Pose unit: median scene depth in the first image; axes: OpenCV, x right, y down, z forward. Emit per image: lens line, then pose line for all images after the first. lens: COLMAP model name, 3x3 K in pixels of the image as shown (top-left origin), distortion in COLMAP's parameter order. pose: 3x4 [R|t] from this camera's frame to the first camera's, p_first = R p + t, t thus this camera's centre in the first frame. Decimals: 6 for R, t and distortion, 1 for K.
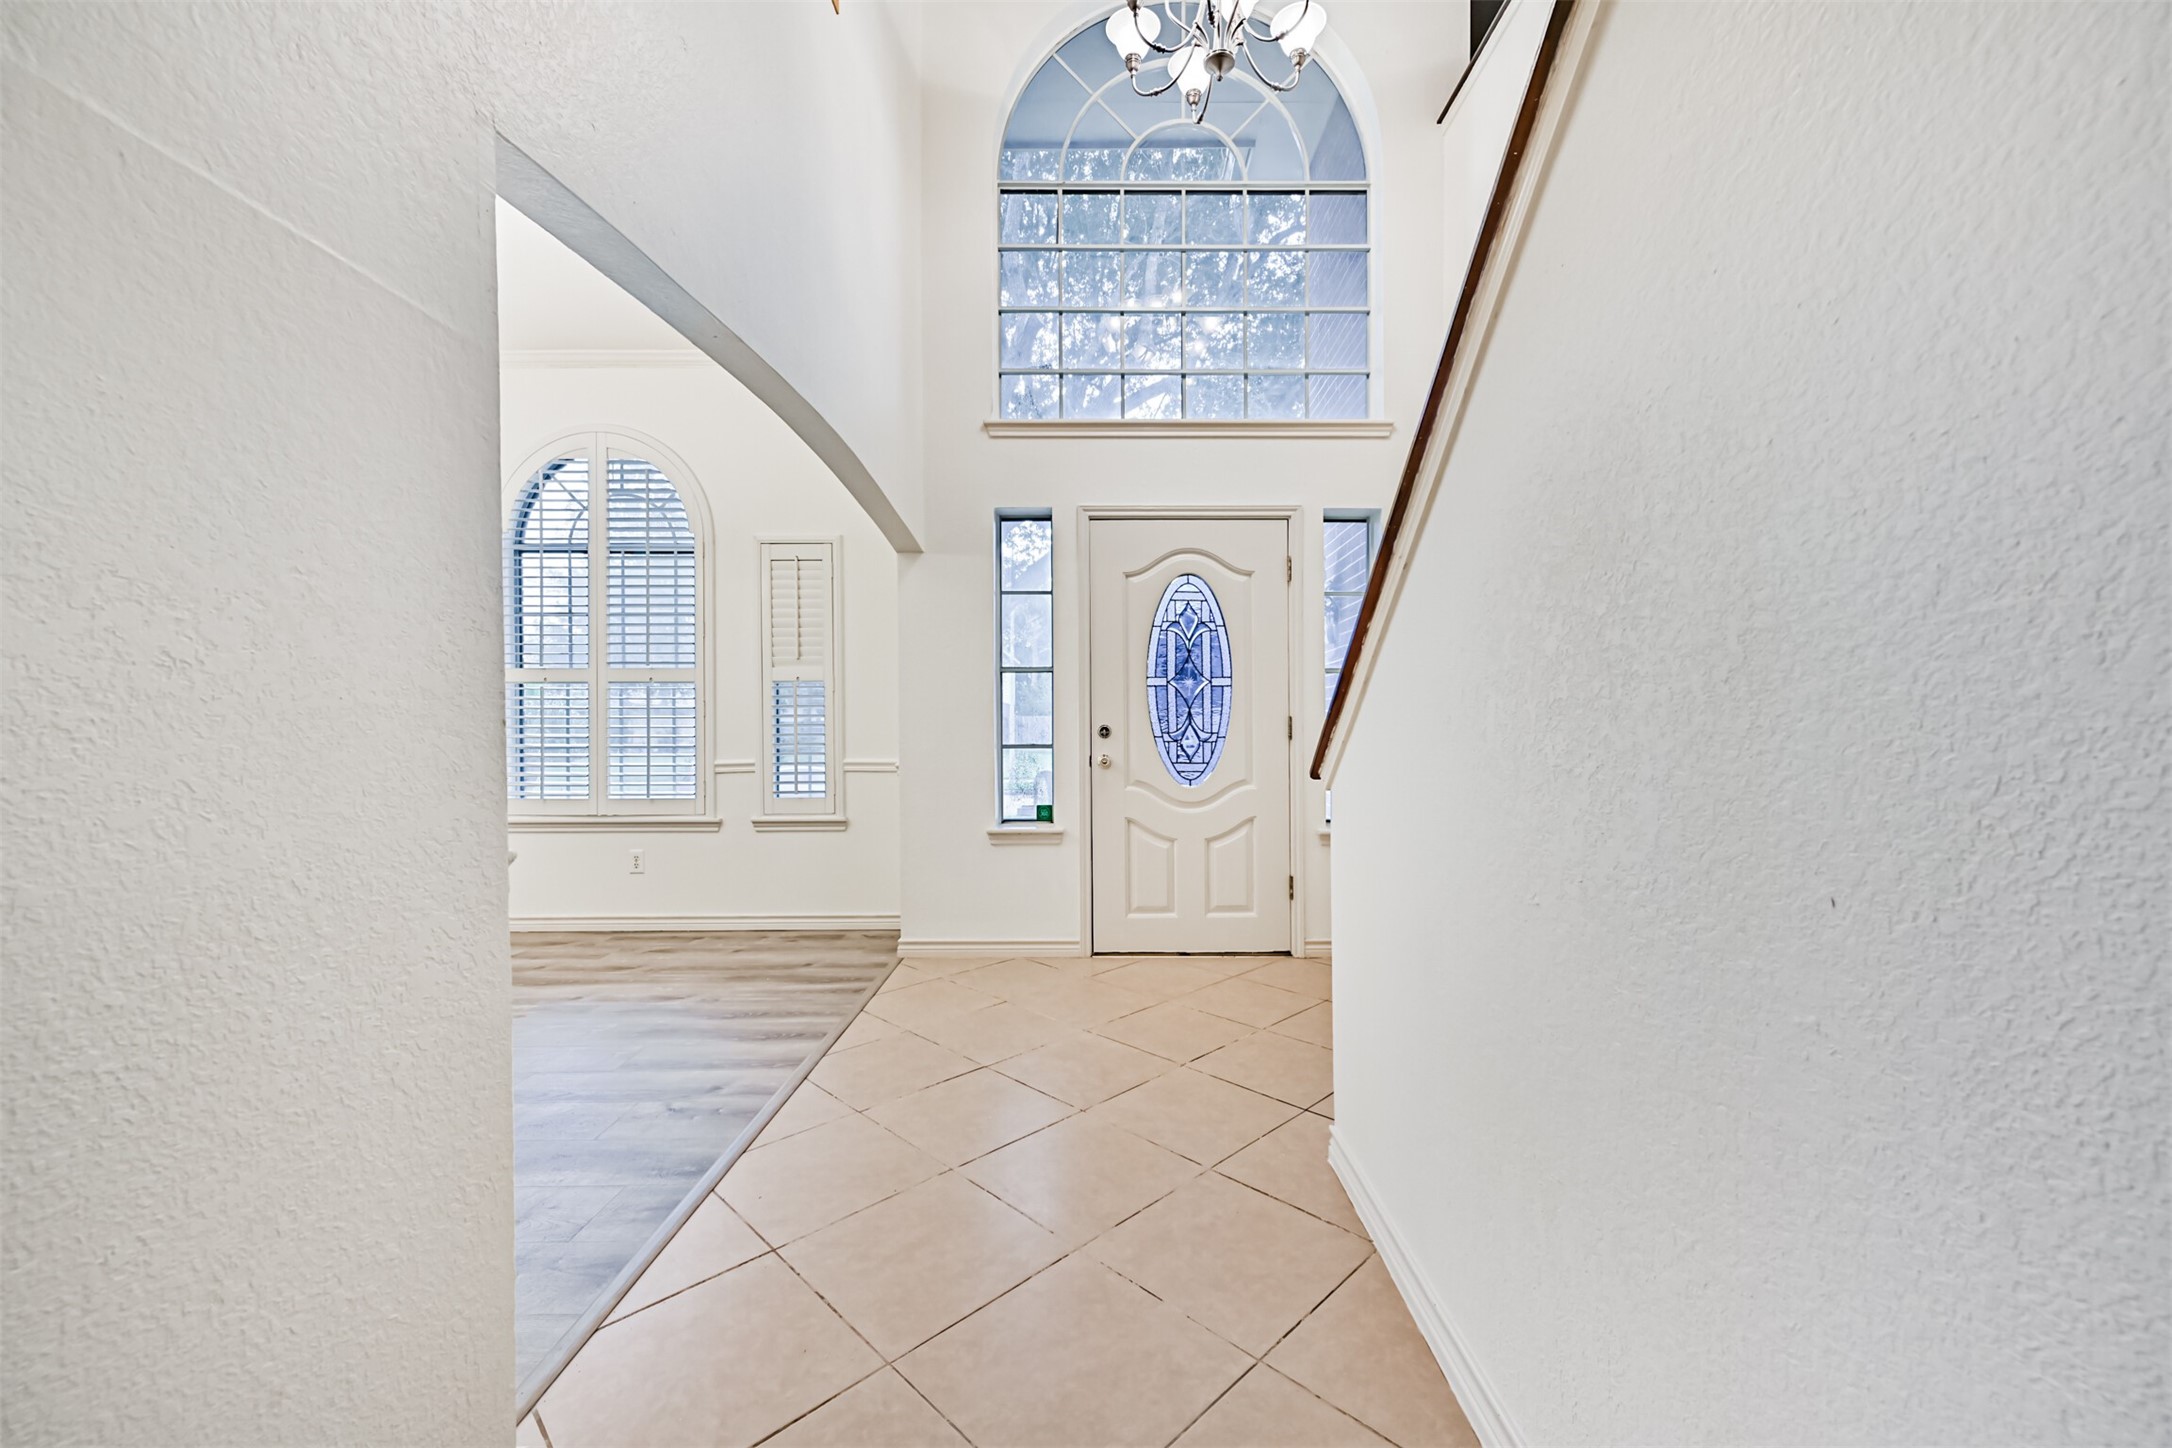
lens RADIAL K [[854.6, 0, 1095.1], [0, 854.6, 719.9], [0, 0, 1]] dist [0.001911, 0.000484]
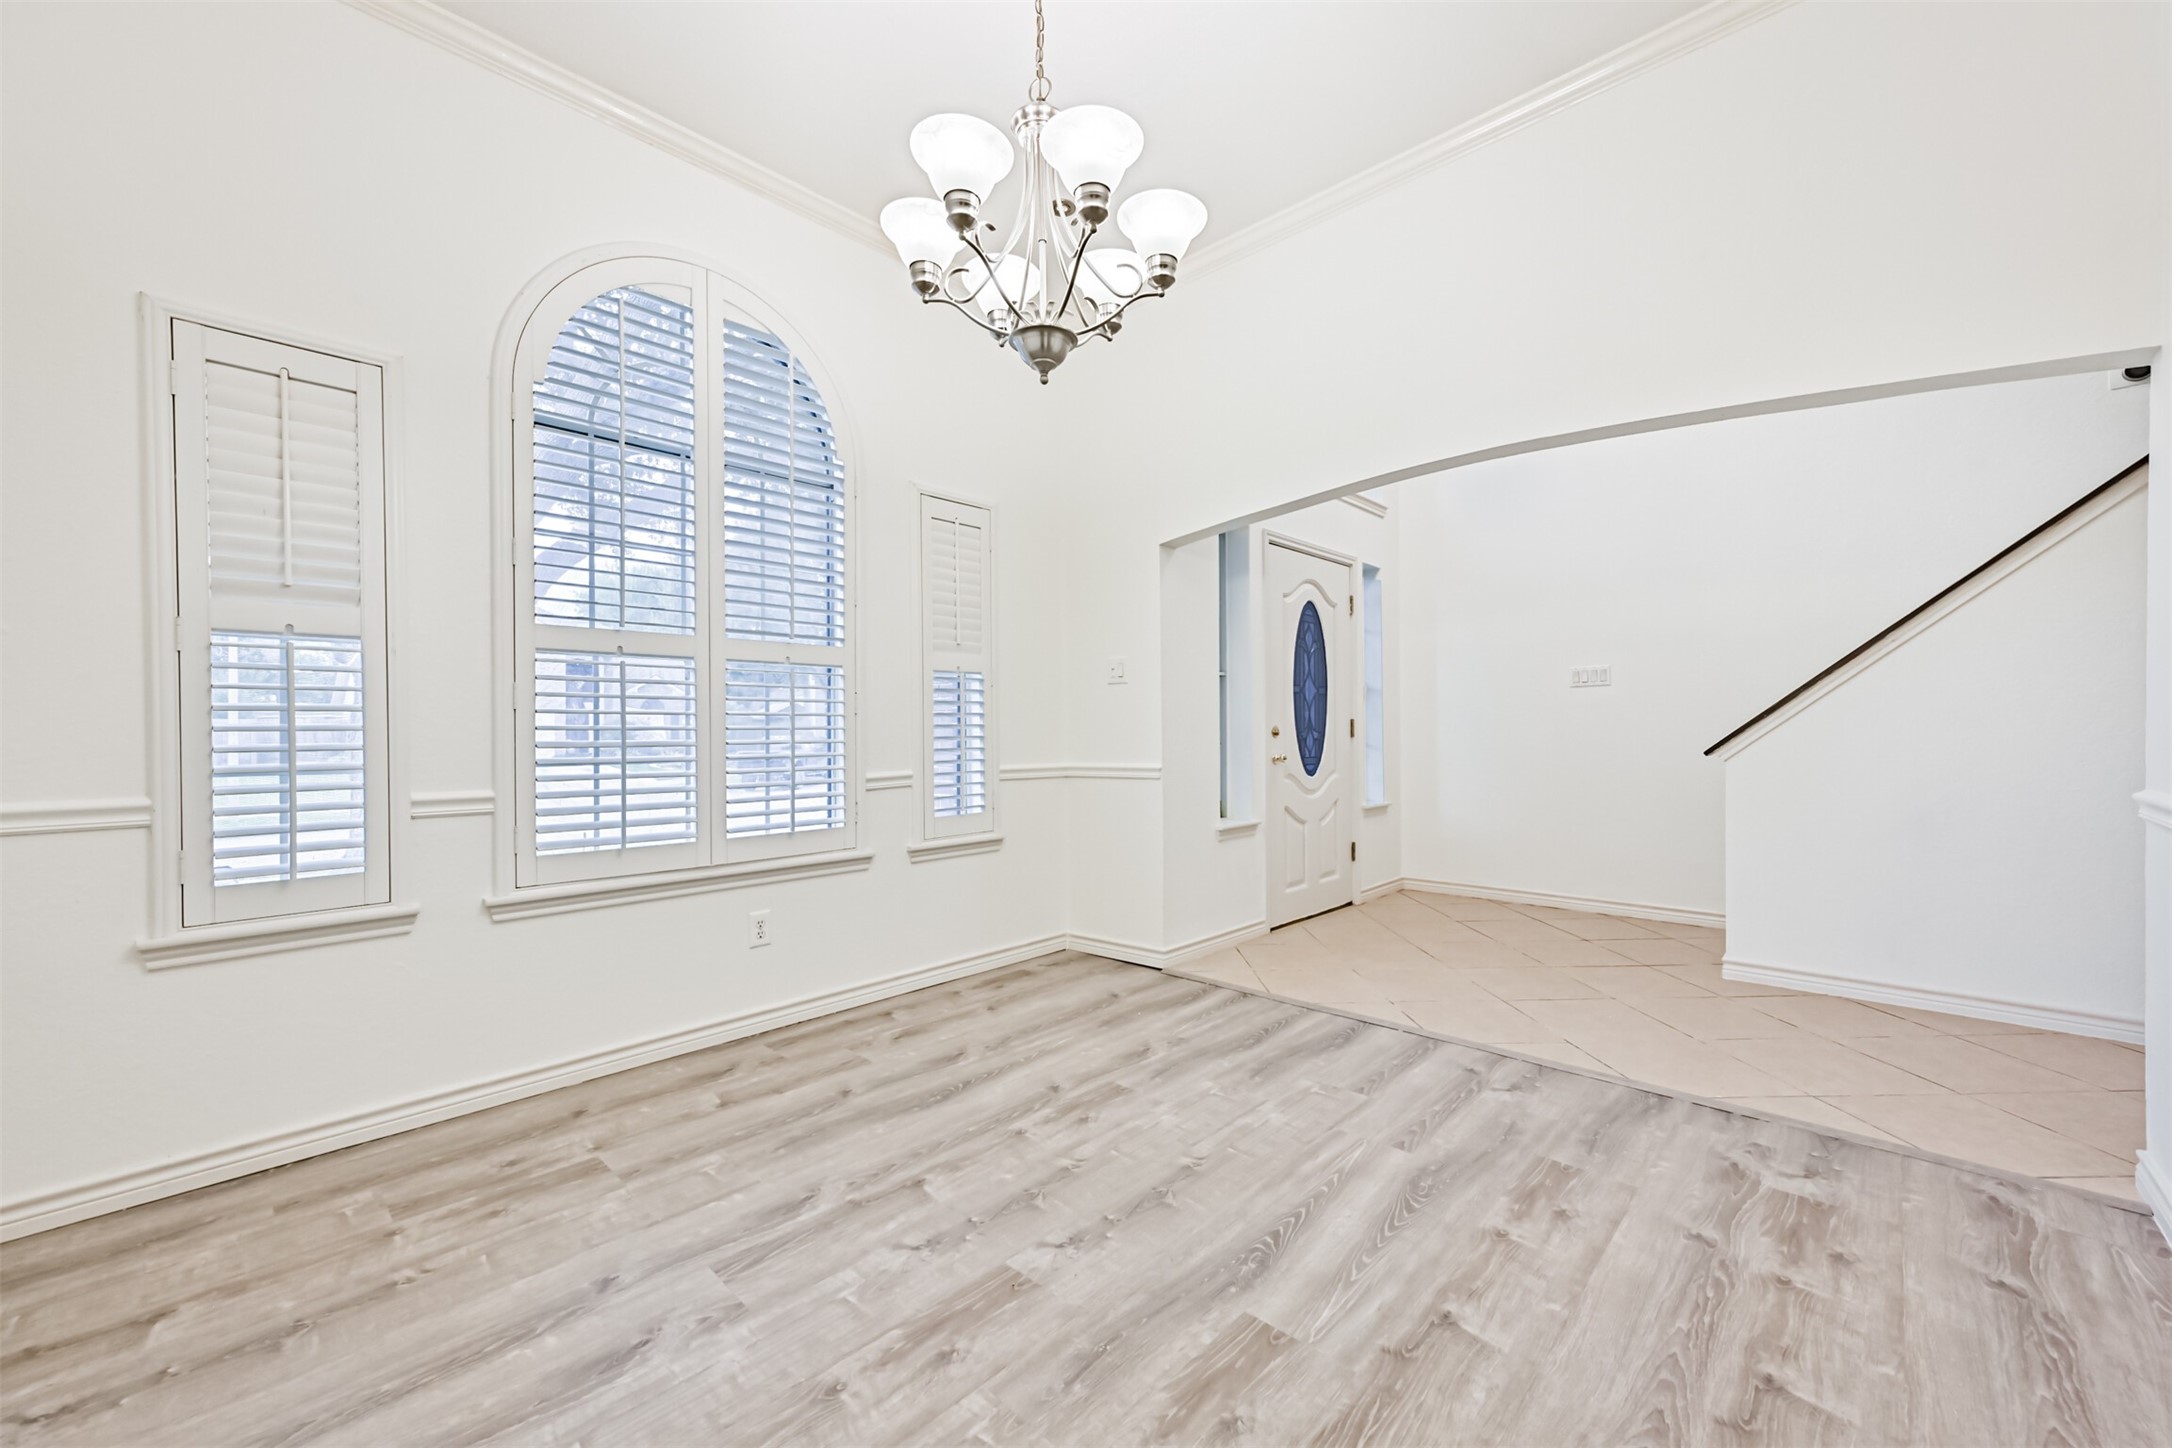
lens RADIAL K [[854.6, 0, 1103.6], [0, 854.6, 735.6], [0, 0, 1]] dist [0.001911, 0.000484]
pose [[0.680664, -0.006501, 0.732567, -1.125838], [-0.002049, 0.999940, 0.010777, 0.007601], [-0.732593, -0.008836, 0.680609, 0.460568]]
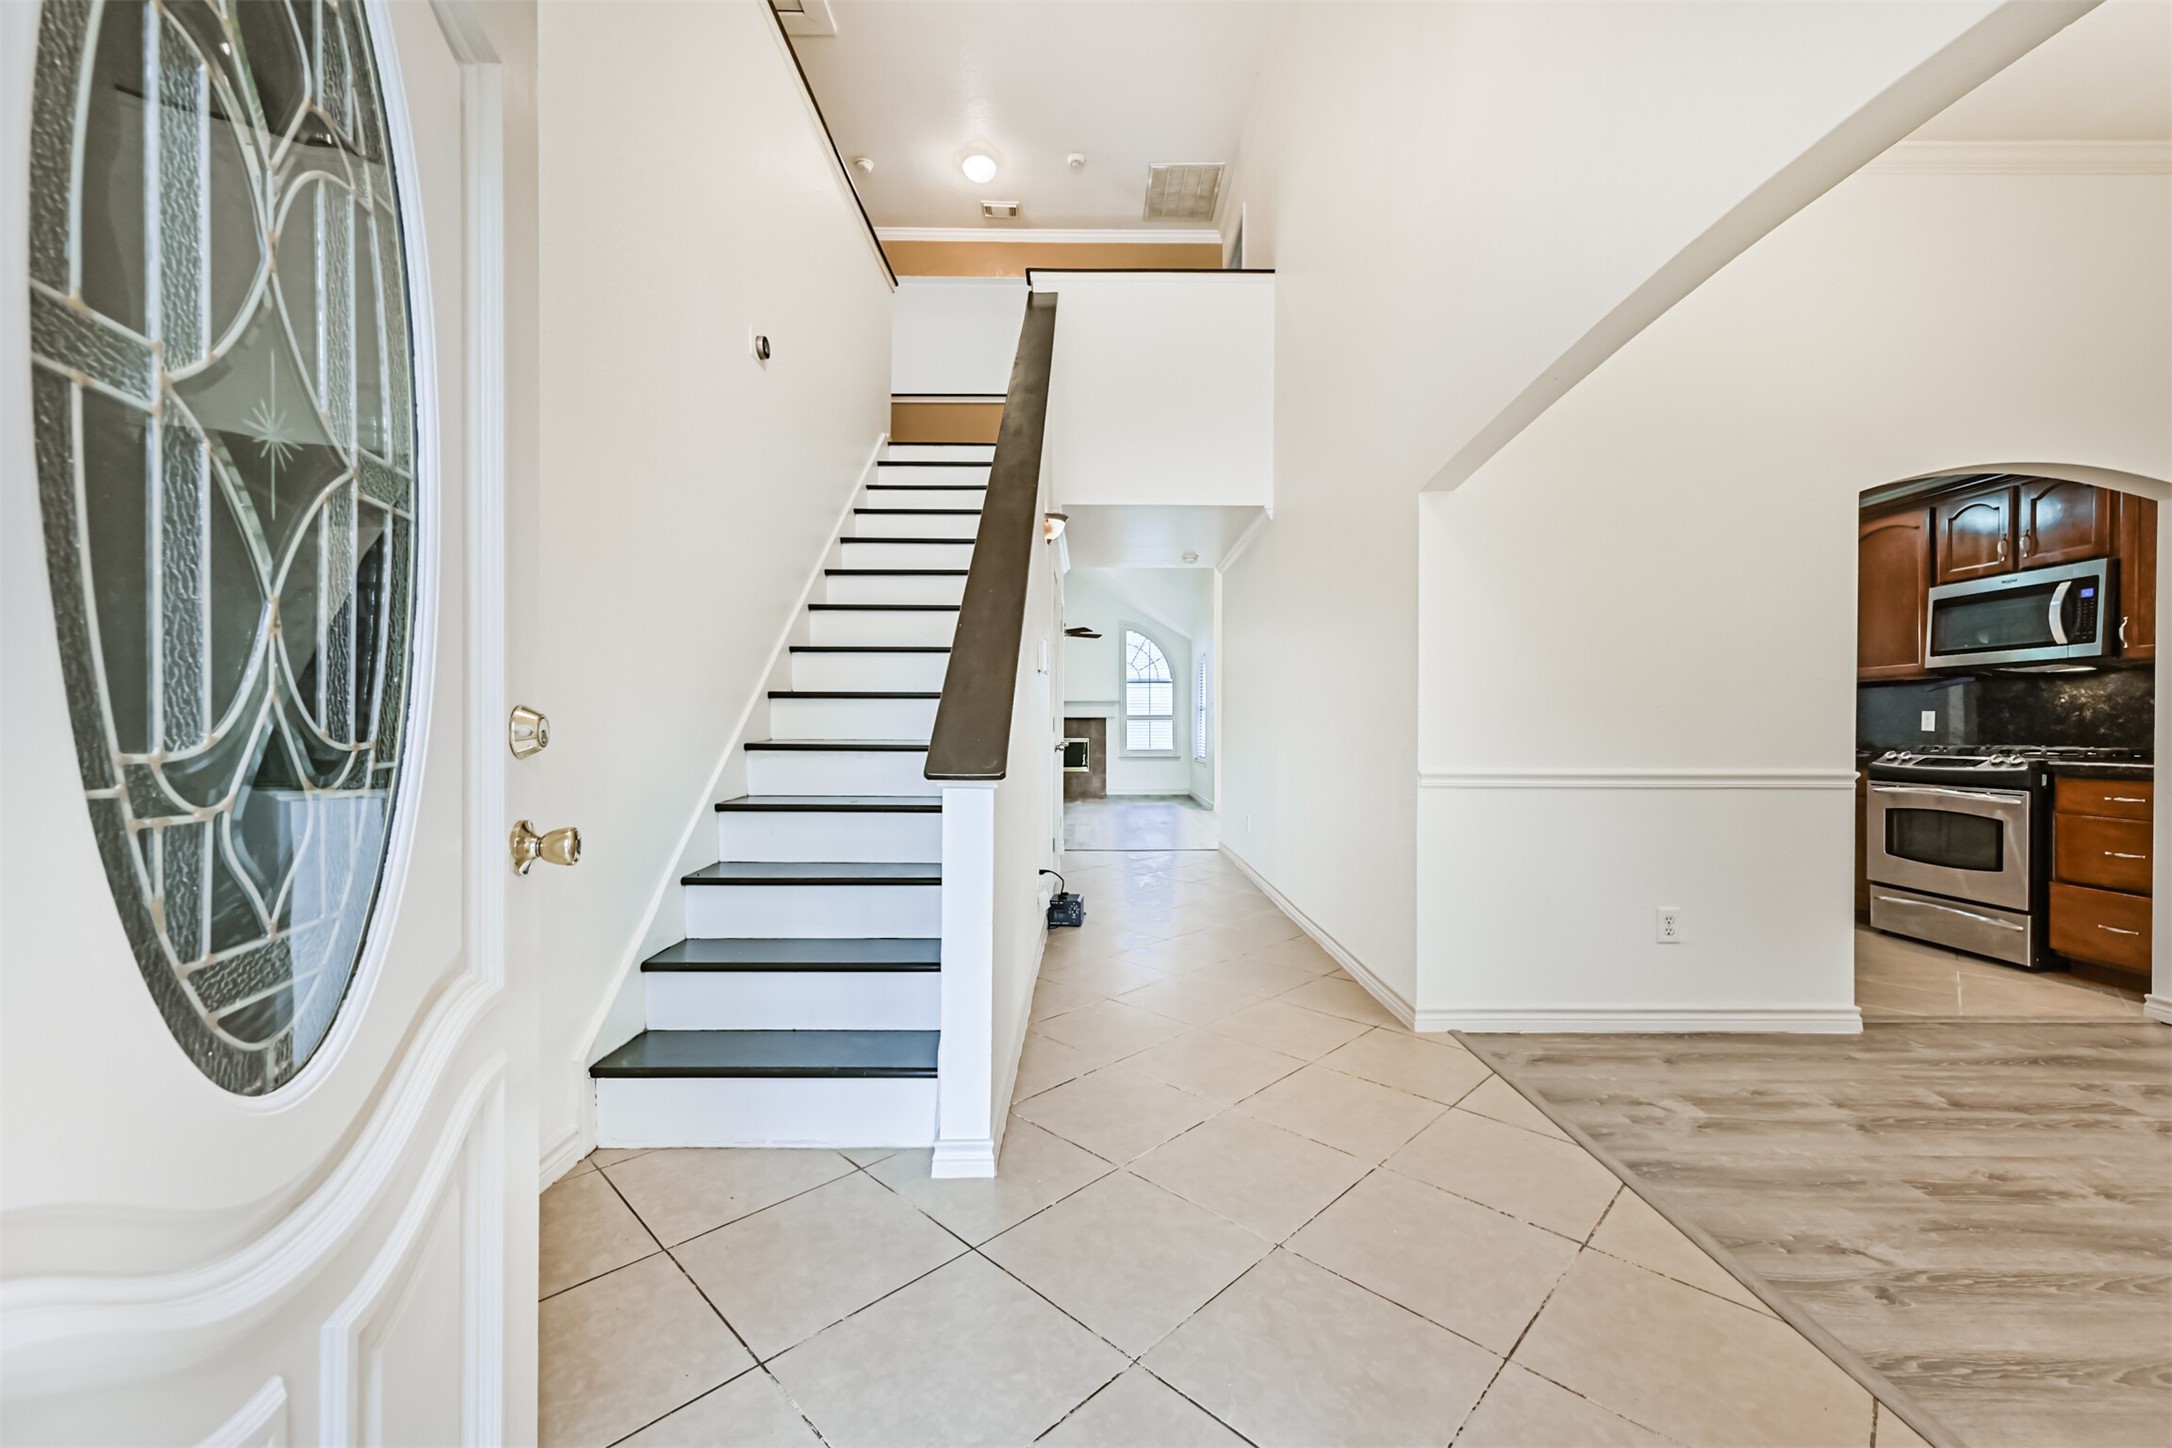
lens RADIAL K [[854.6, 0, 1087.2], [0, 854.6, 729.3], [0, 0, 1]] dist [0.001911, 0.000484]
pose [[-0.999974, 0.006965, 0.001894, 0.101207], [0.006955, 0.999962, -0.005198, 0.012106], [-0.001930, -0.005185, -0.999985, 1.210458]]
